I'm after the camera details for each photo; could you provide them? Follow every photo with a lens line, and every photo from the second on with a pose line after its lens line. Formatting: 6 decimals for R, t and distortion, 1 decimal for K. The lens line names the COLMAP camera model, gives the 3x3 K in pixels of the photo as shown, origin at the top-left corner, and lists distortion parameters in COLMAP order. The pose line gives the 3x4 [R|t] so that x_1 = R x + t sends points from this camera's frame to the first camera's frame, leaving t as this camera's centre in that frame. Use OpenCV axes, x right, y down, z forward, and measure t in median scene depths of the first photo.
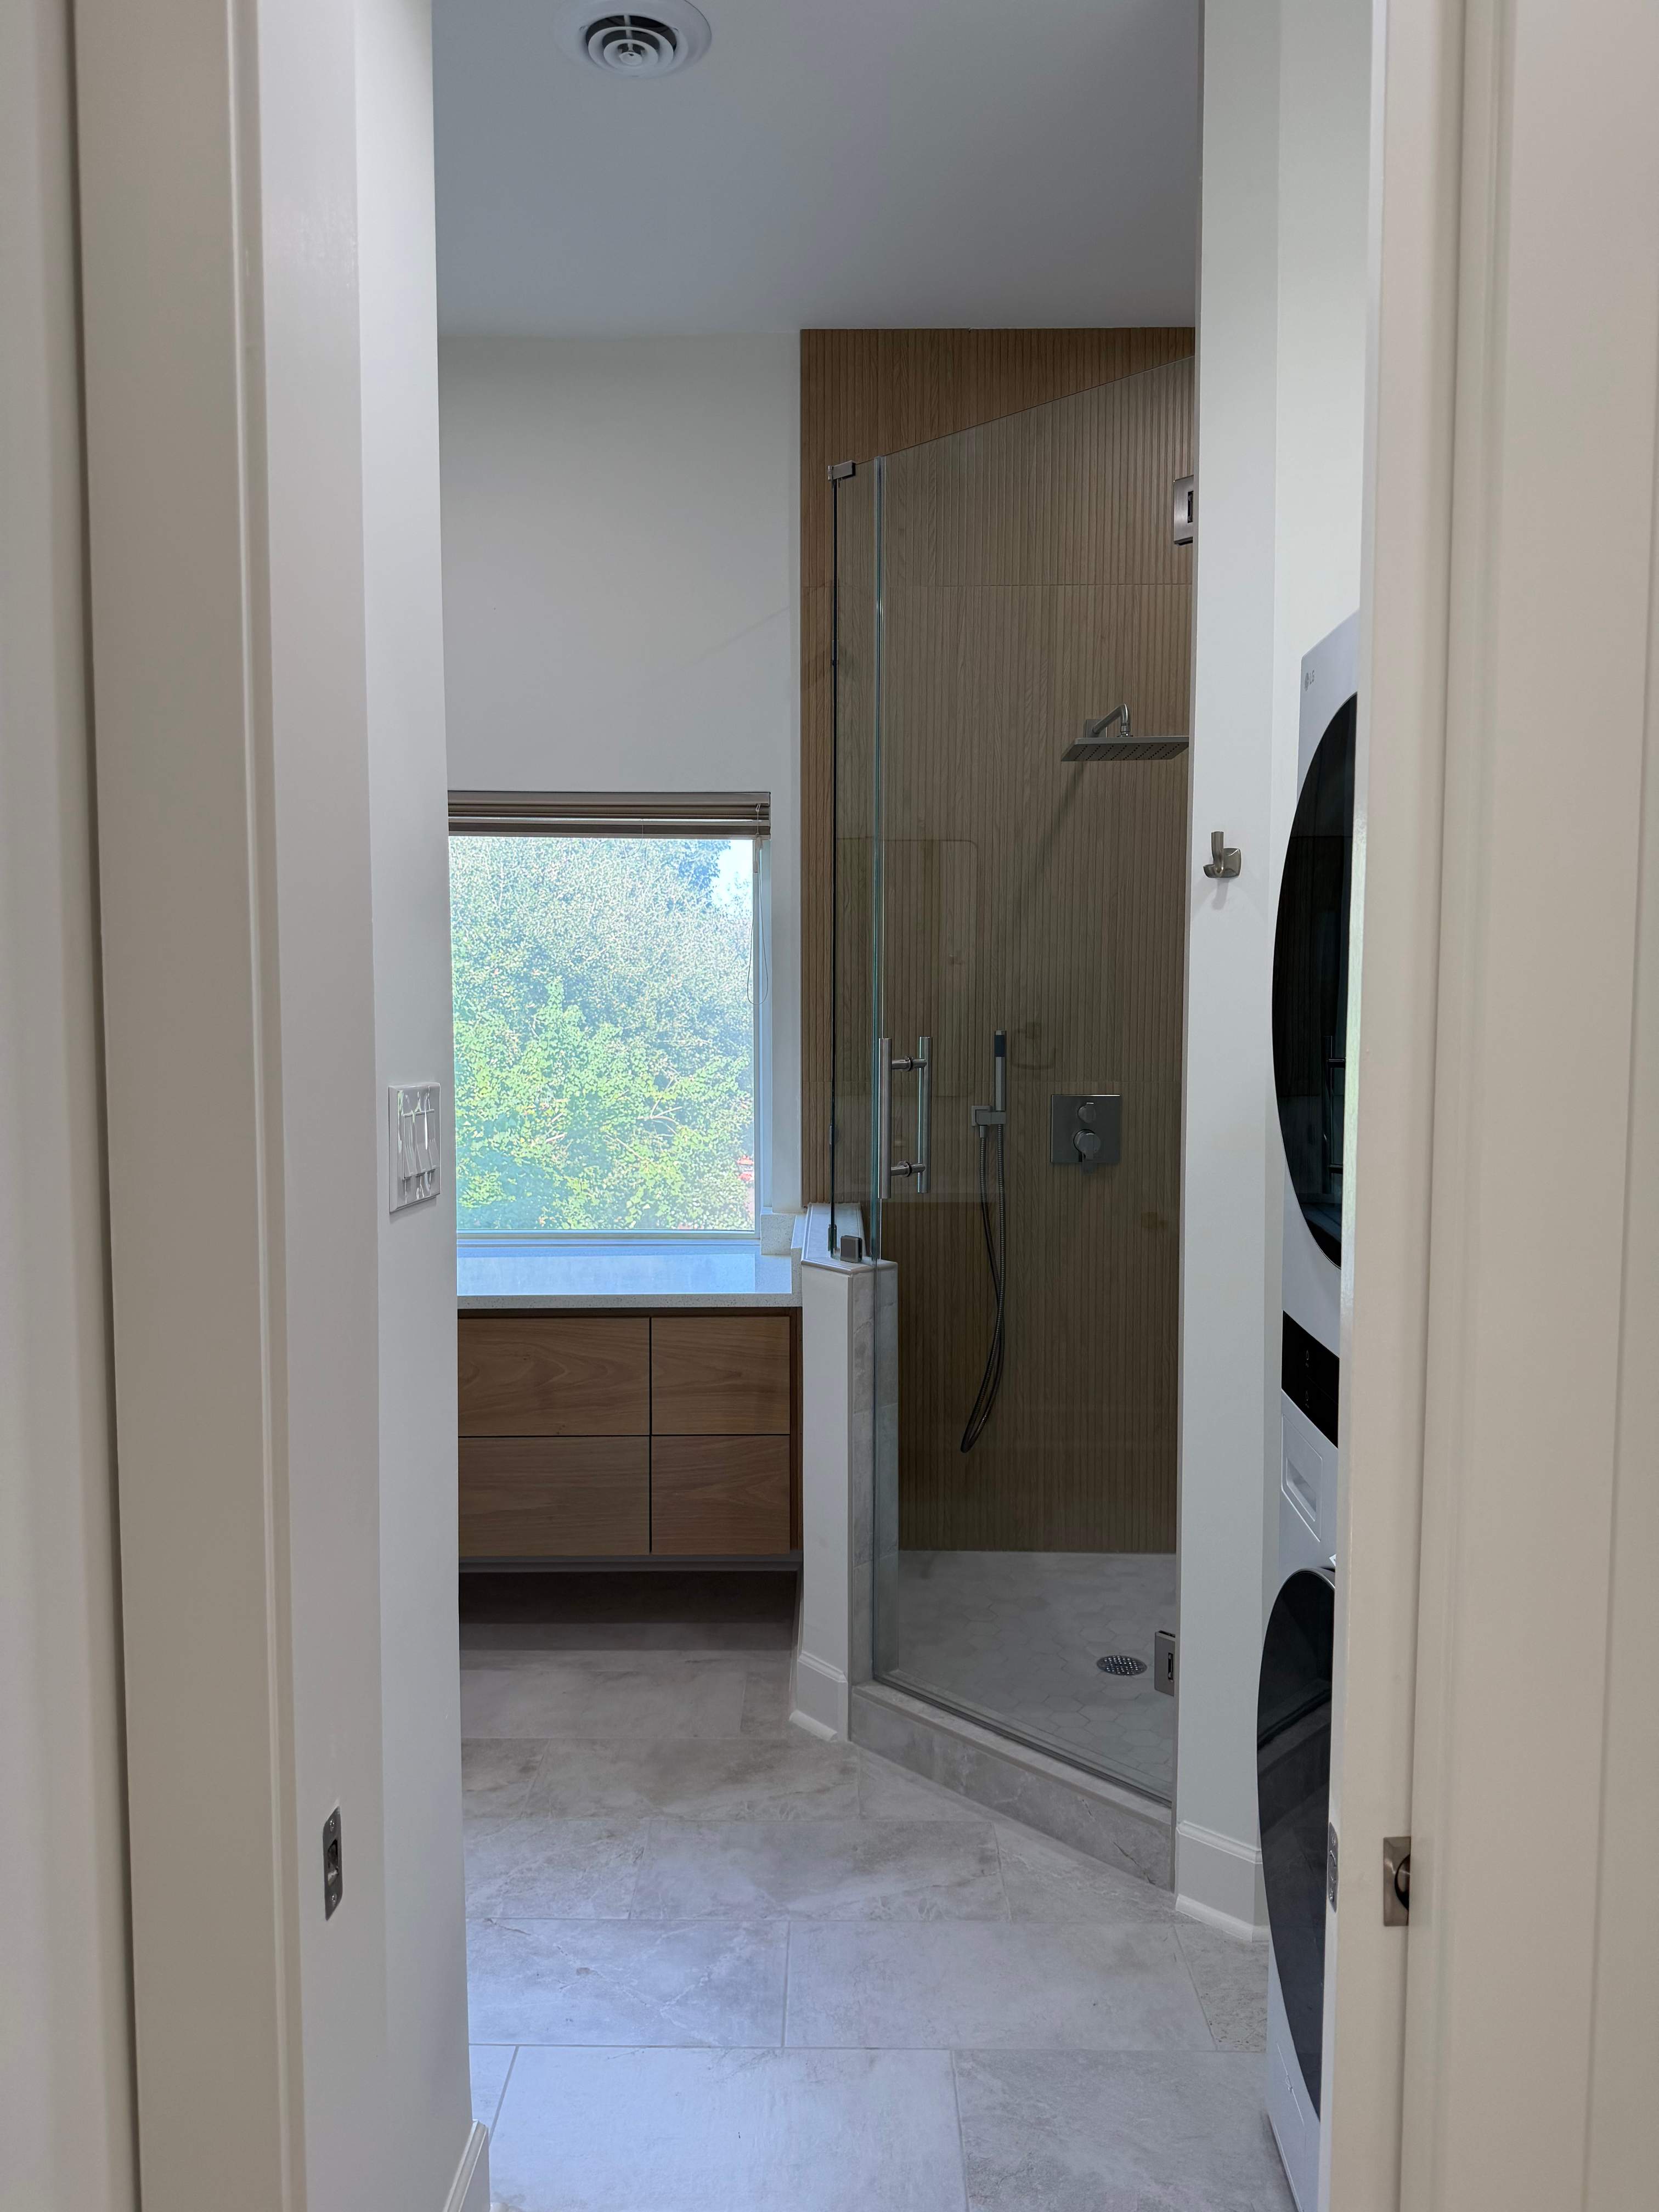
lens RADIAL K [[1566.5, 0, 820.8], [0, 1566.5, 1109.3], [0, 0, 1]] dist [0.070224, -0.107112]
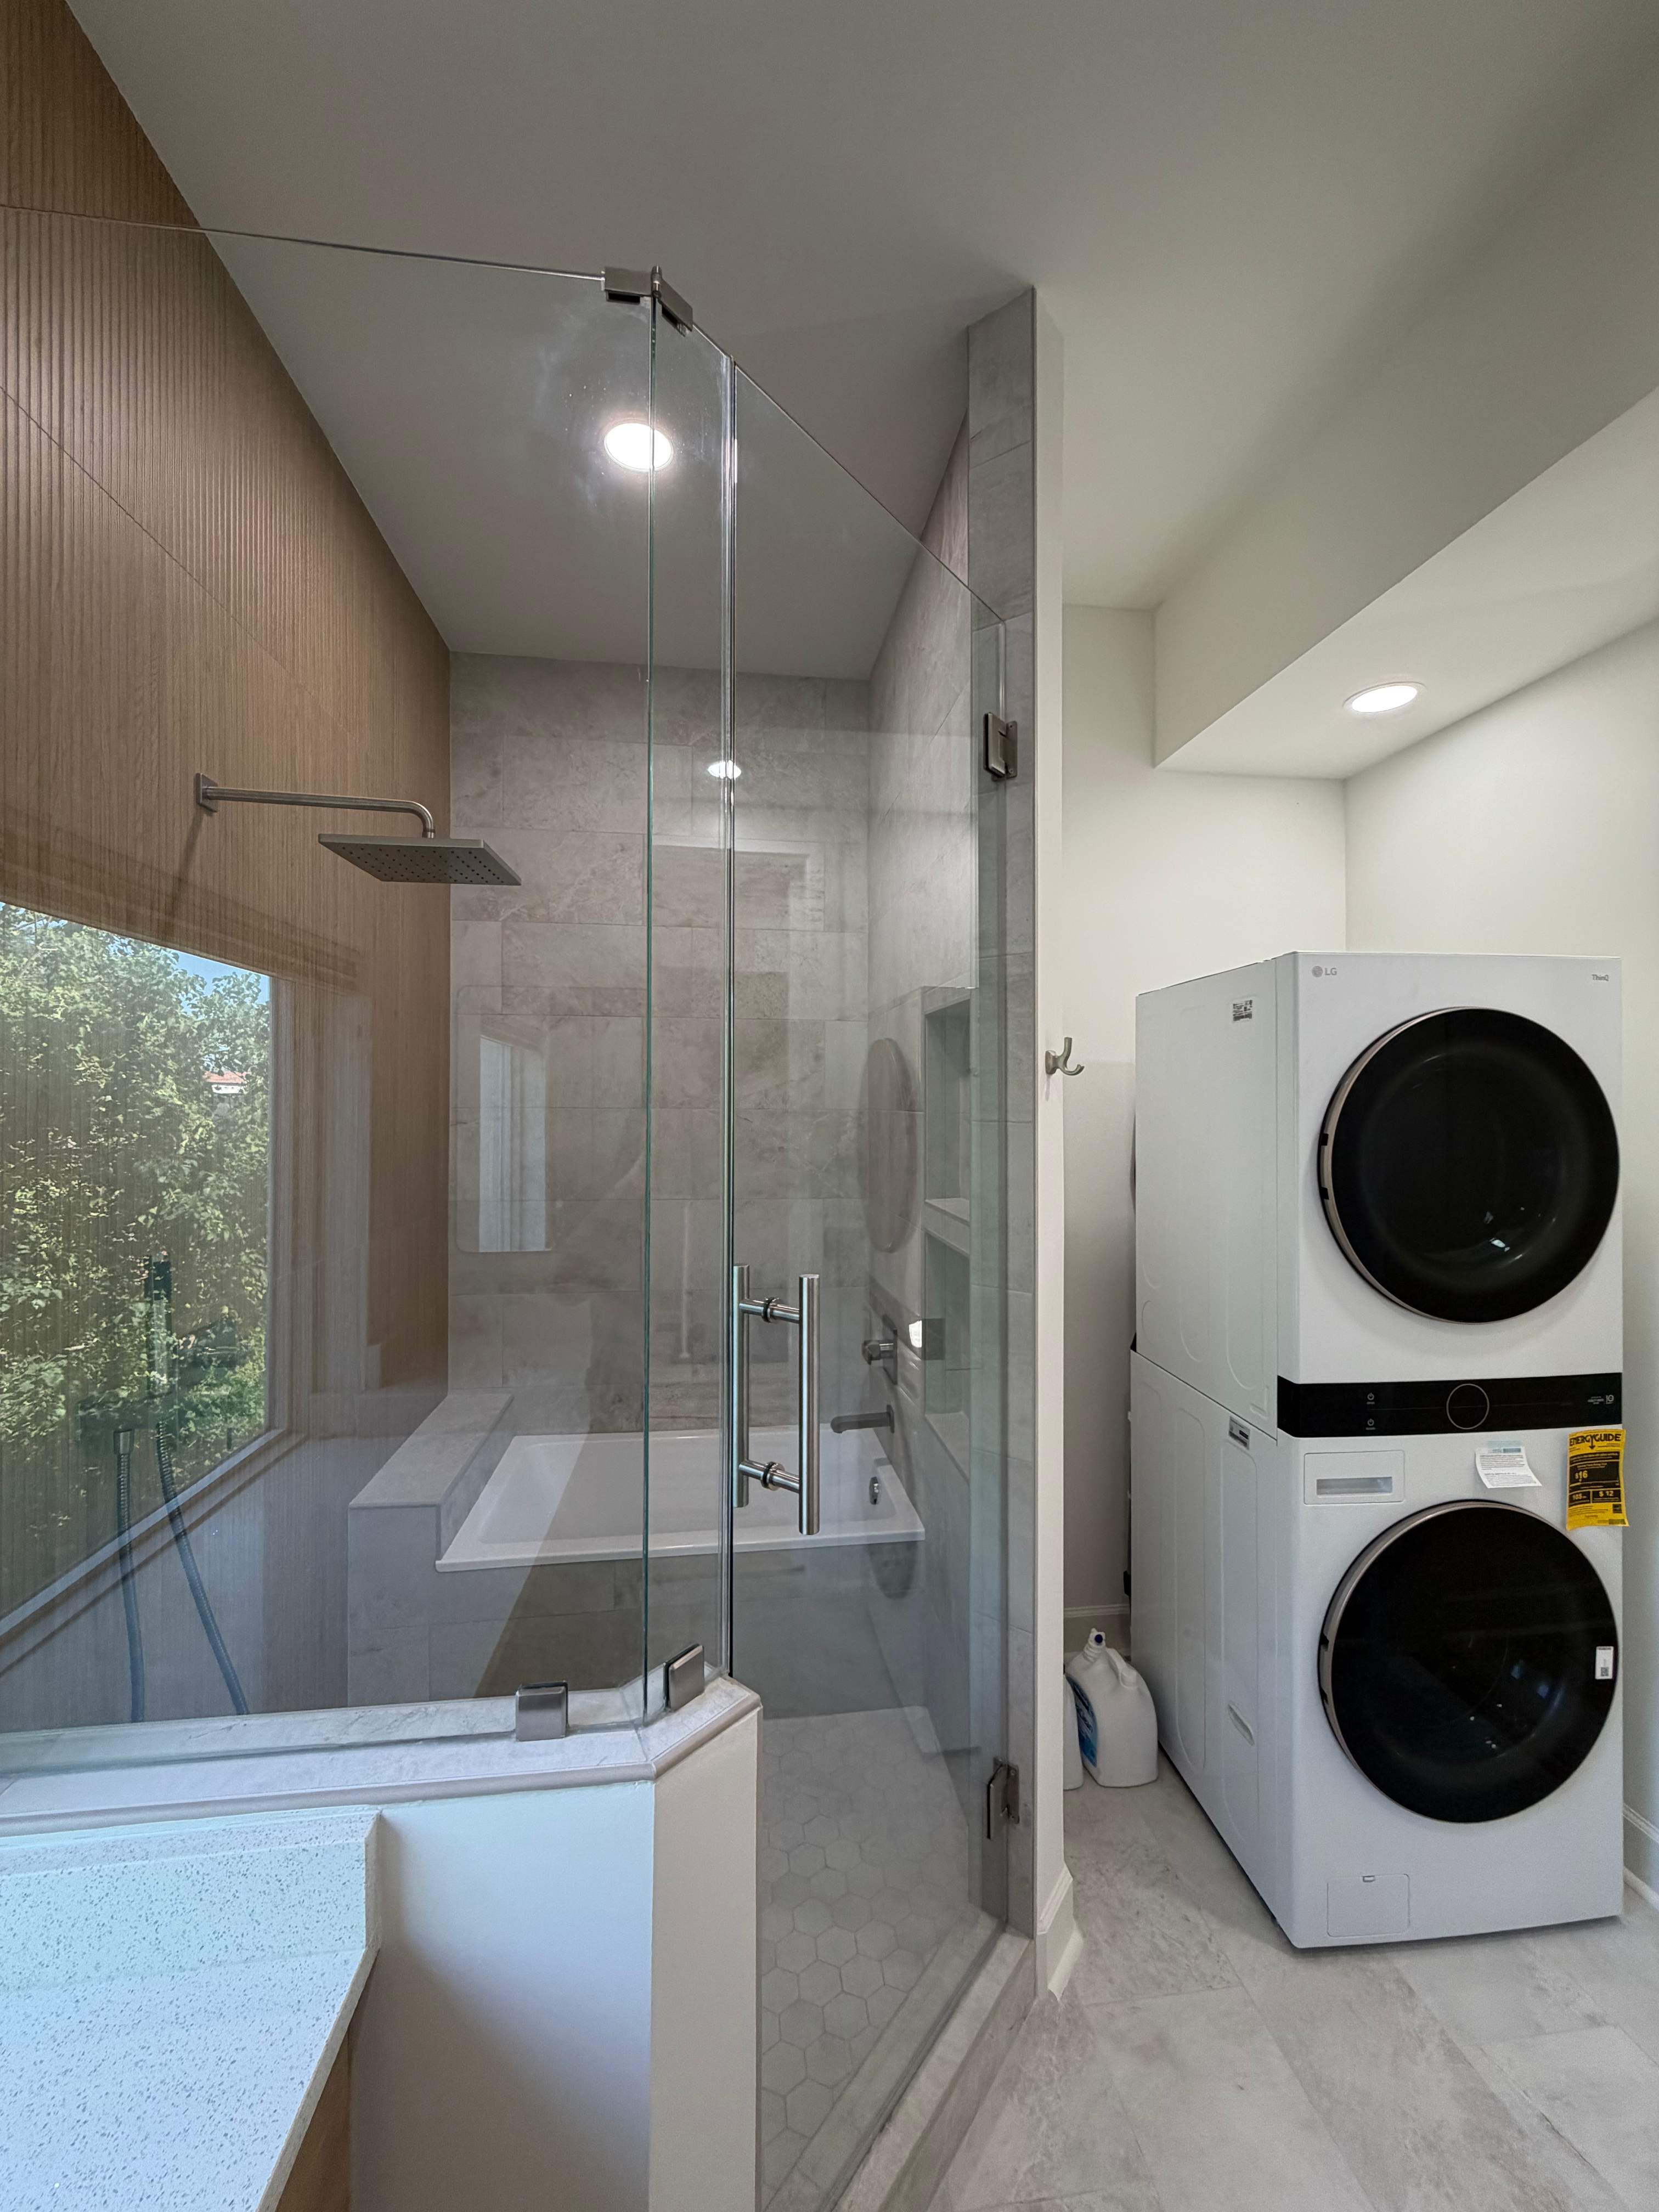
lens RADIAL K [[880.3, 0, 835.5], [0, 880.3, 1100.8], [0, 0, 1]] dist [-0.000240, -0.000293]
pose [[-0.136516, 0.001235, 0.990637, -0.288828], [0.074161, 0.997206, 0.008977, -0.108695], [-0.987858, 0.074693, -0.136227, 0.953081]]
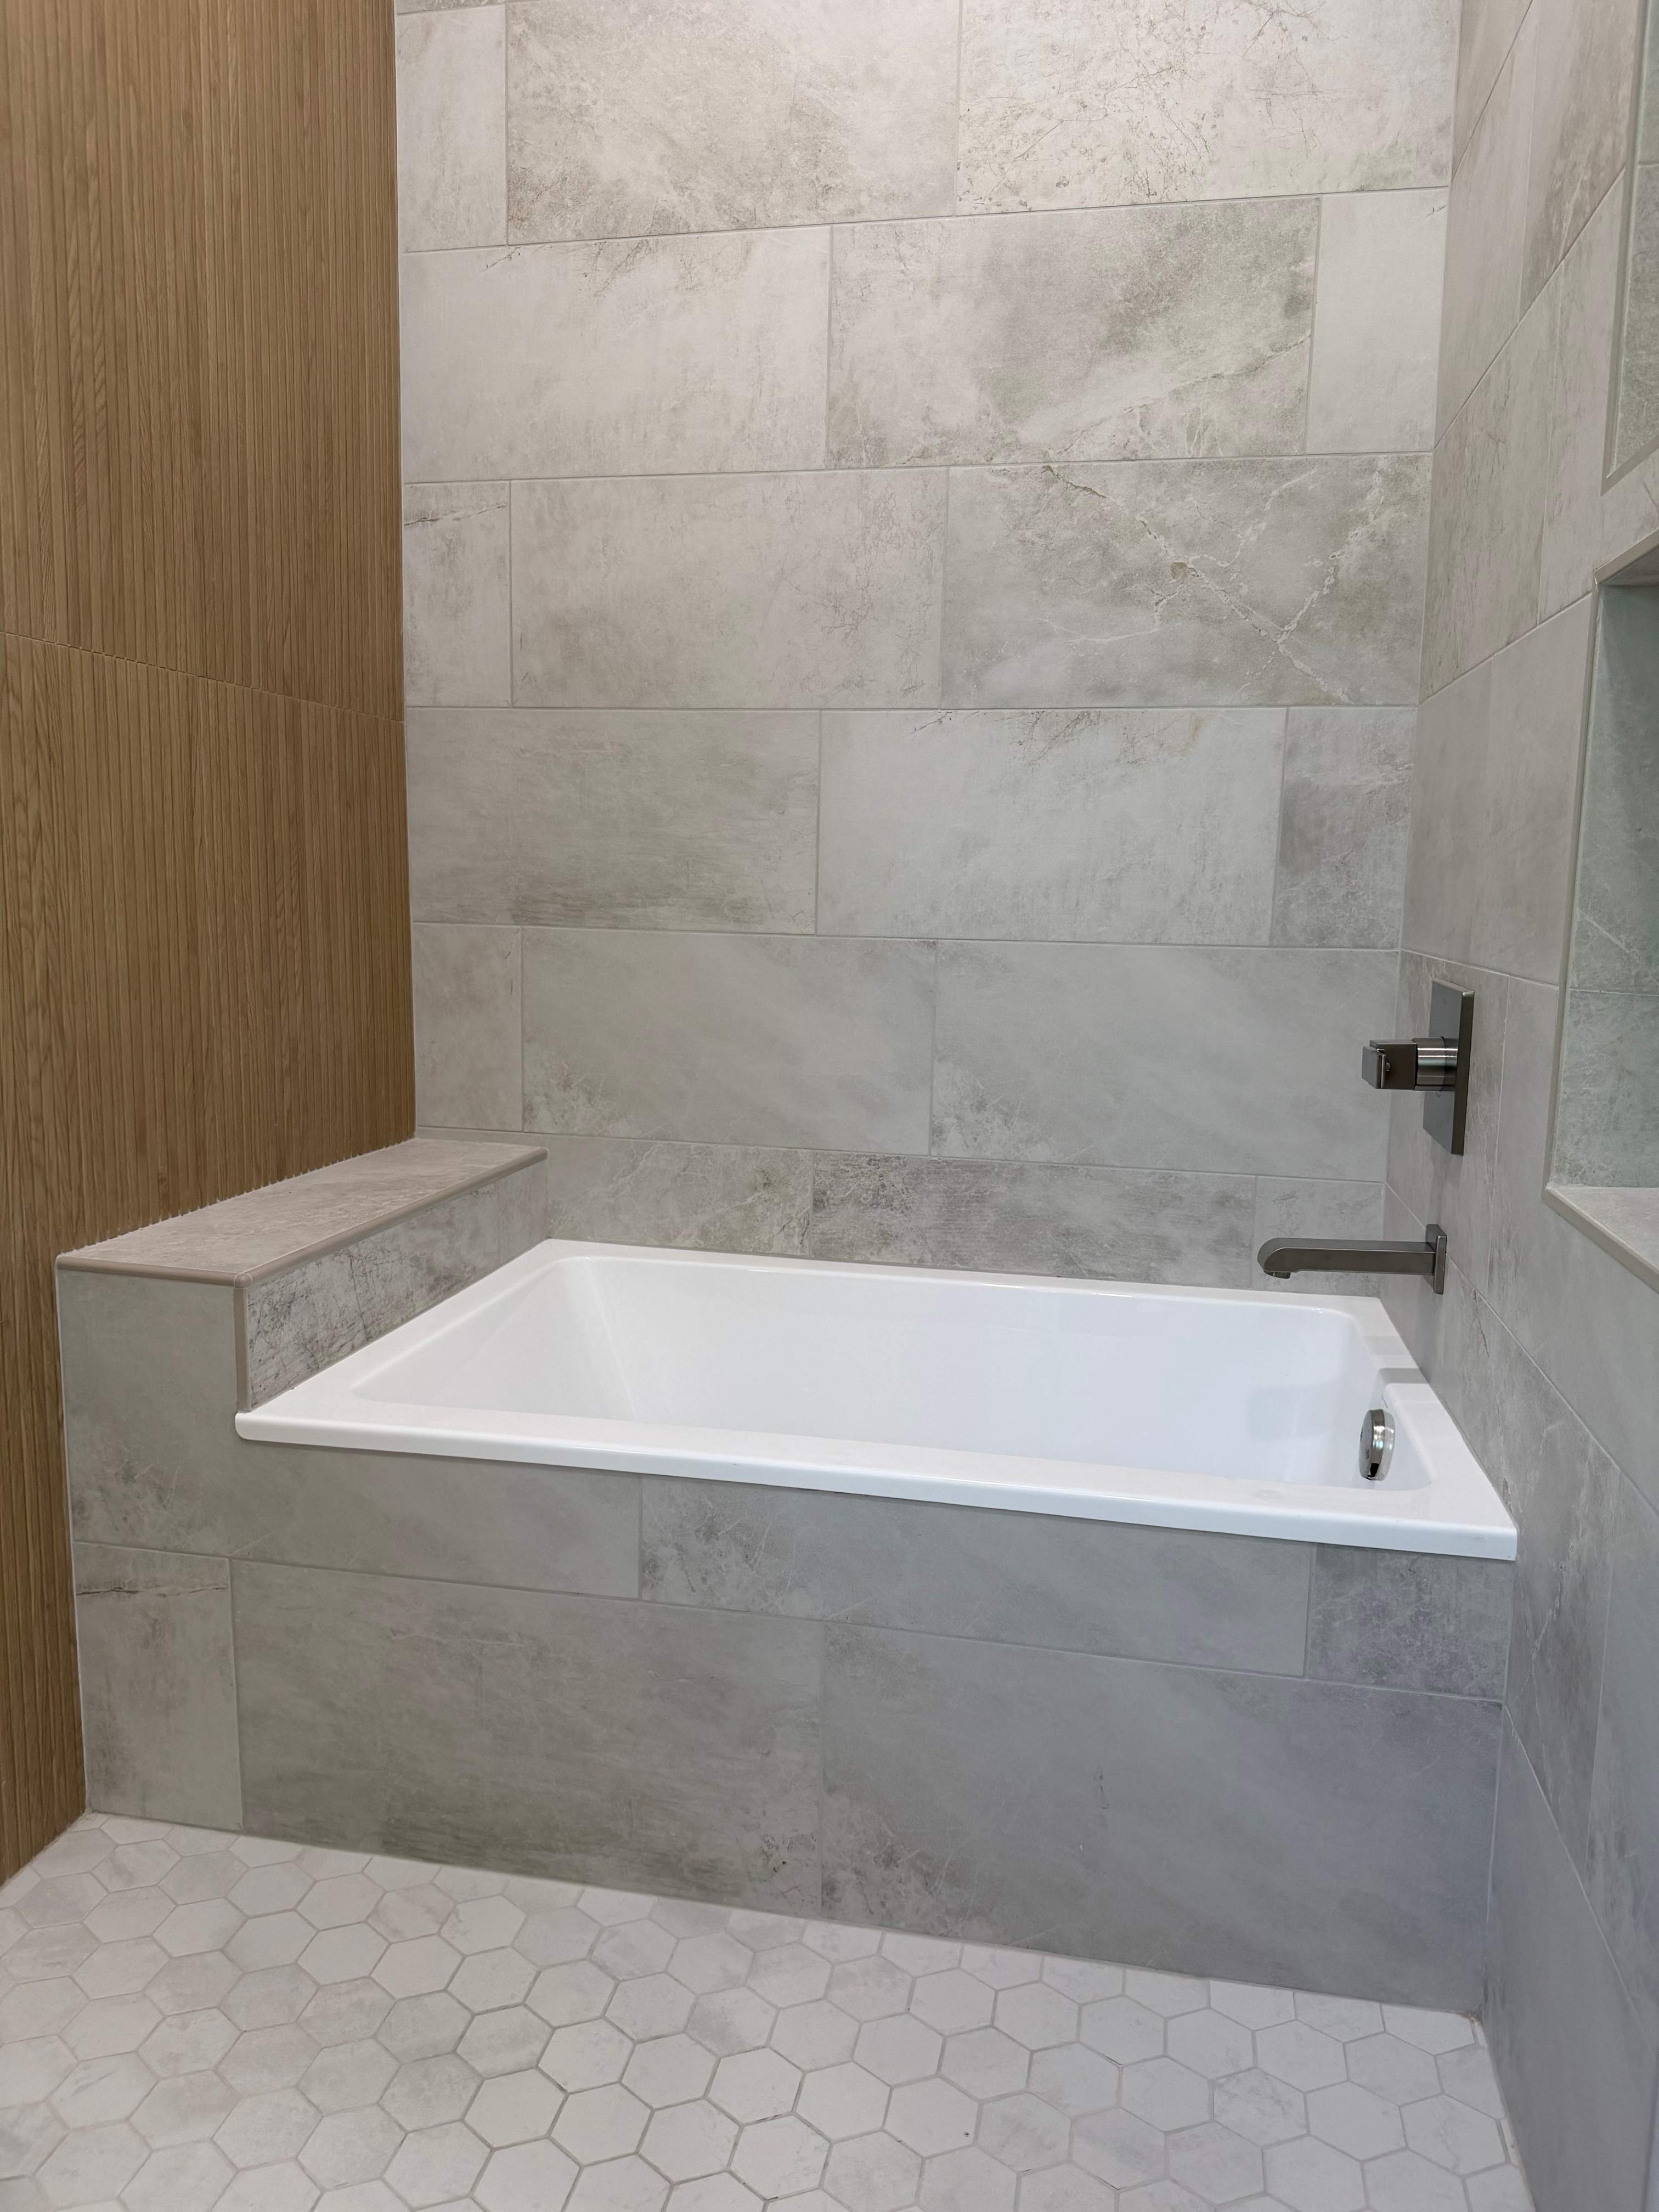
lens RADIAL K [[1565.5, 0, 829.5], [0, 1565.5, 1106.0], [0, 0, 1]] dist [0.020352, -0.036462]
pose [[0.197739, -0.134510, 0.970982, -0.023859], [0.056186, 0.990467, 0.125767, 0.070859], [-0.978643, 0.029687, 0.203412, 0.902584]]
